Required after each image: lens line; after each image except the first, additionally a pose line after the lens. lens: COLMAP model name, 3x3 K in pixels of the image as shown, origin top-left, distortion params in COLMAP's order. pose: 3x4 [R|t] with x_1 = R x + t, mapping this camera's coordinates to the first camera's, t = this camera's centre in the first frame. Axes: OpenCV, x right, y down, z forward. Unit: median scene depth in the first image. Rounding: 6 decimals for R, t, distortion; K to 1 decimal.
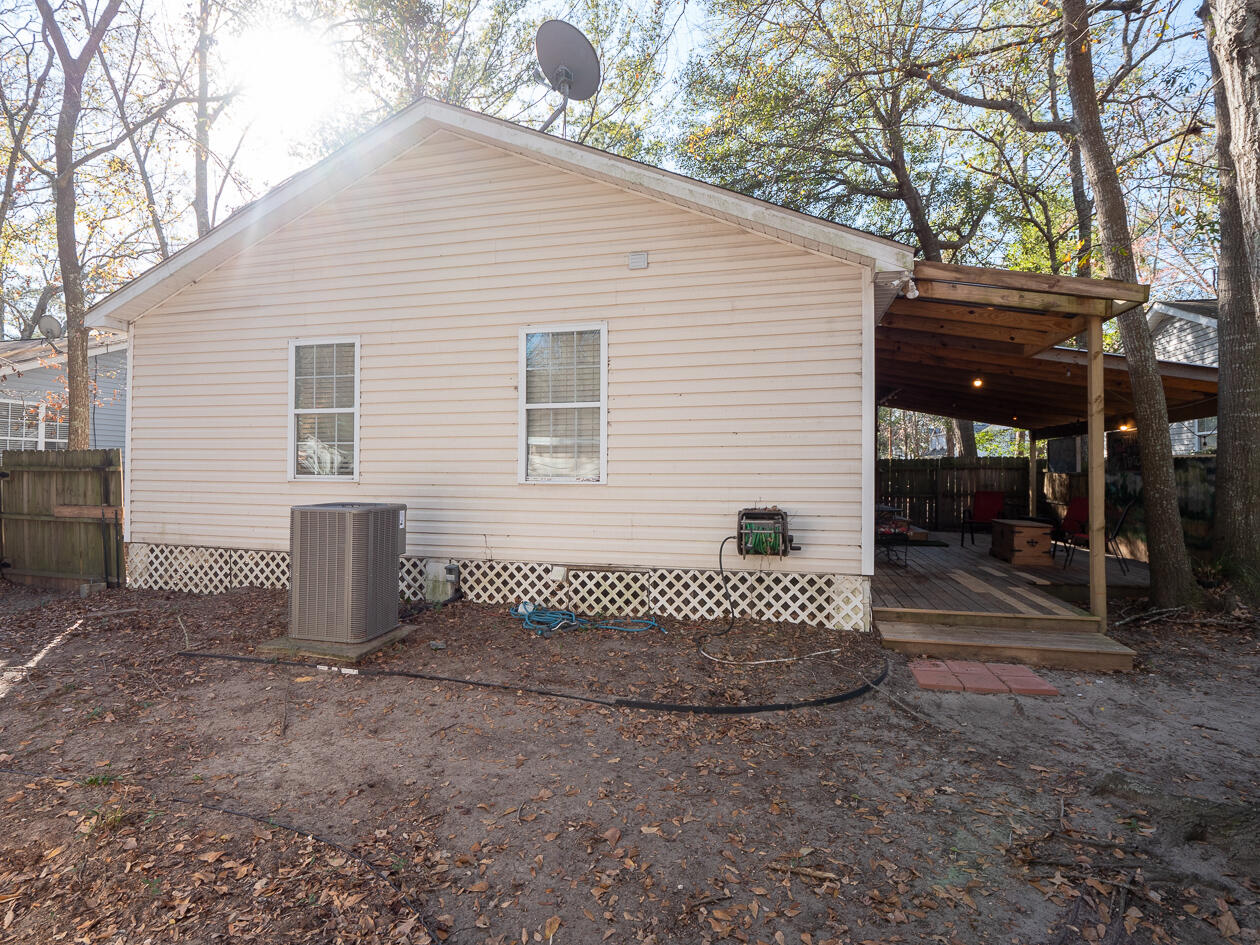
lens RADIAL K [[627.3, 0, 630.9], [0, 627.3, 459.4], [0, 0, 1]] dist [-0.002943, -0.001171]
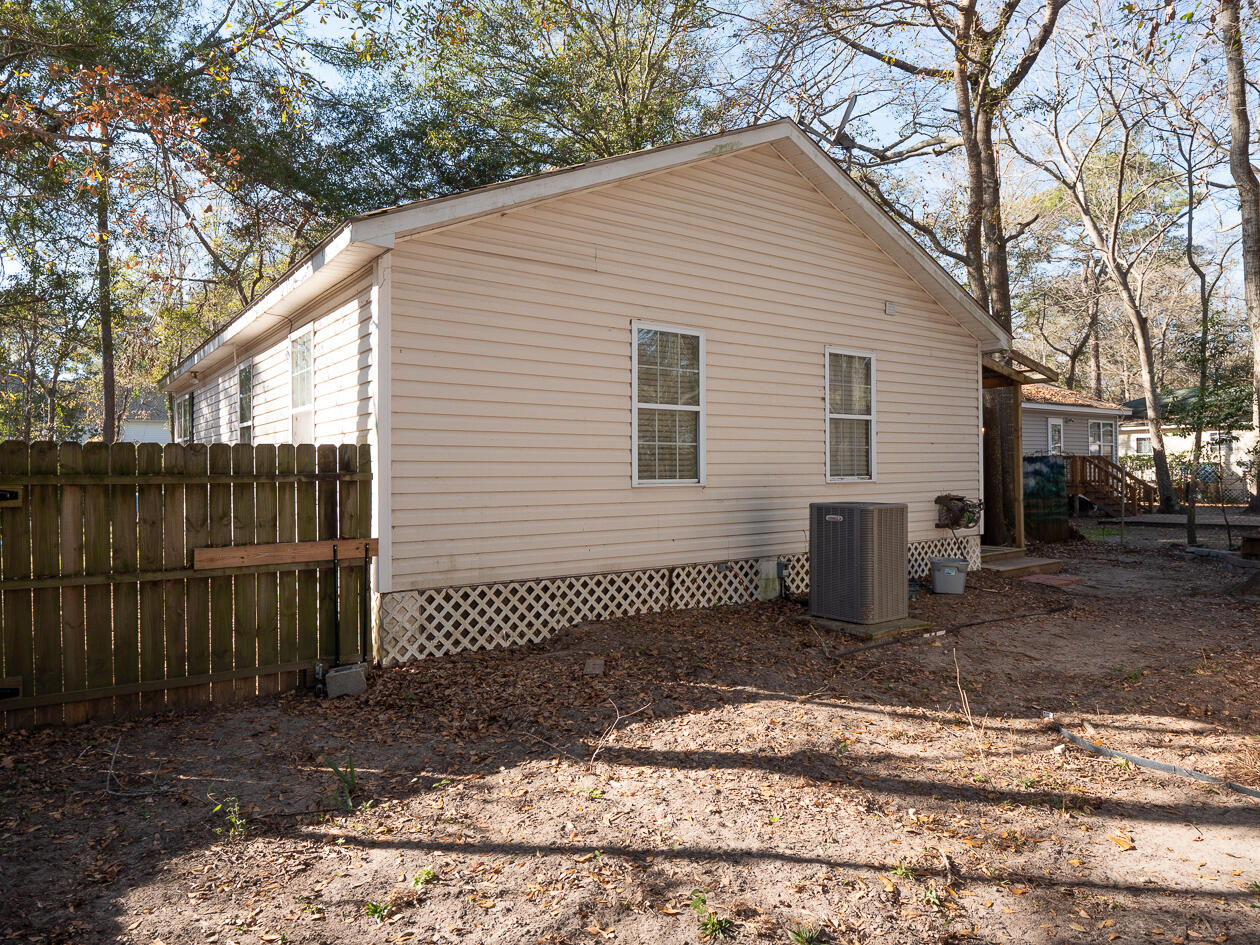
lens RADIAL K [[776.3, 0, 629.2], [0, 776.3, 475.5], [0, 0, 1]] dist [0.010142, -0.001070]
pose [[0.637287, -0.012635, 0.770523, -1.334955], [0.001981, 0.999889, 0.014758, 0.002616], [-0.770624, -0.007879, 0.637241, 0.330971]]
